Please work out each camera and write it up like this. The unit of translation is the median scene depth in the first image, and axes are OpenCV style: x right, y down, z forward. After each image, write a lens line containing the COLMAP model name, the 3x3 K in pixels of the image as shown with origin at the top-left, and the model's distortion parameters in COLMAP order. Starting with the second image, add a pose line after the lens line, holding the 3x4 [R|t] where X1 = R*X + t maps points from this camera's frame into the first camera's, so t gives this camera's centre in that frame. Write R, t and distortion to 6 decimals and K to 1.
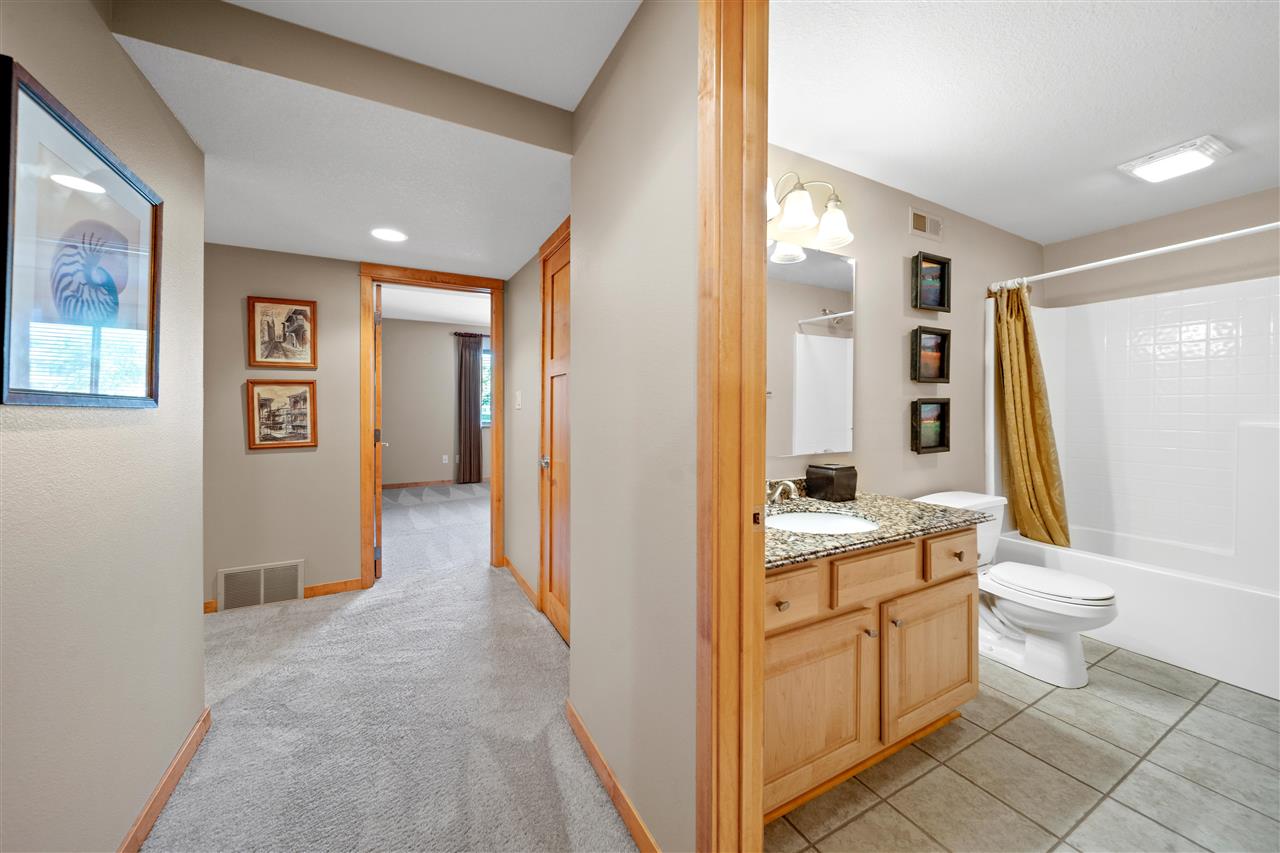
lens RADIAL K [[454.3, 0, 629.4], [0, 454.3, 414.6], [0, 0, 1]] dist [-0.001984, -0.000703]
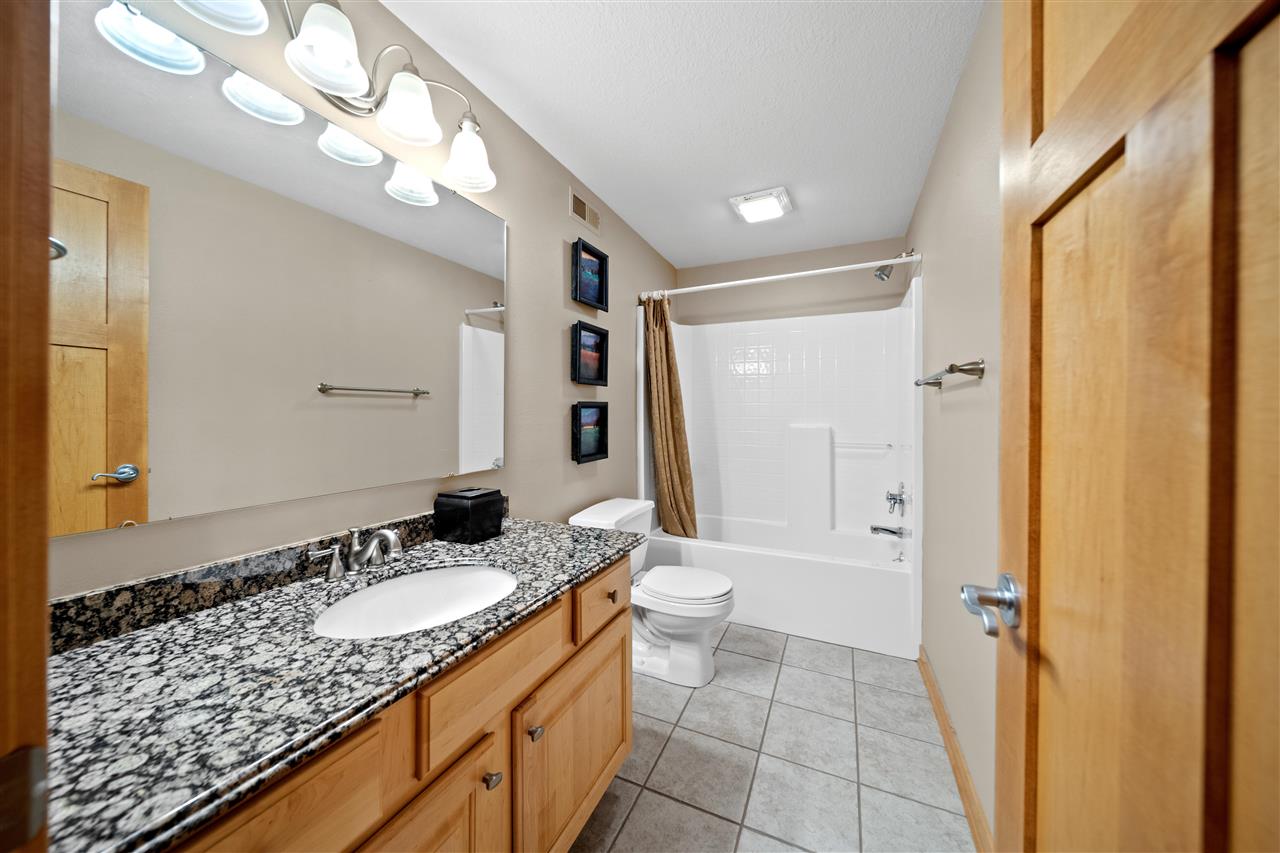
lens RADIAL K [[454.3, 0, 634.7], [0, 454.3, 418.7], [0, 0, 1]] dist [-0.001984, -0.000703]
pose [[0.788875, -0.003395, 0.614544, 0.211558], [0.002554, 0.999994, 0.002246, -0.003904], [-0.614548, -0.000202, 0.788879, 0.272876]]
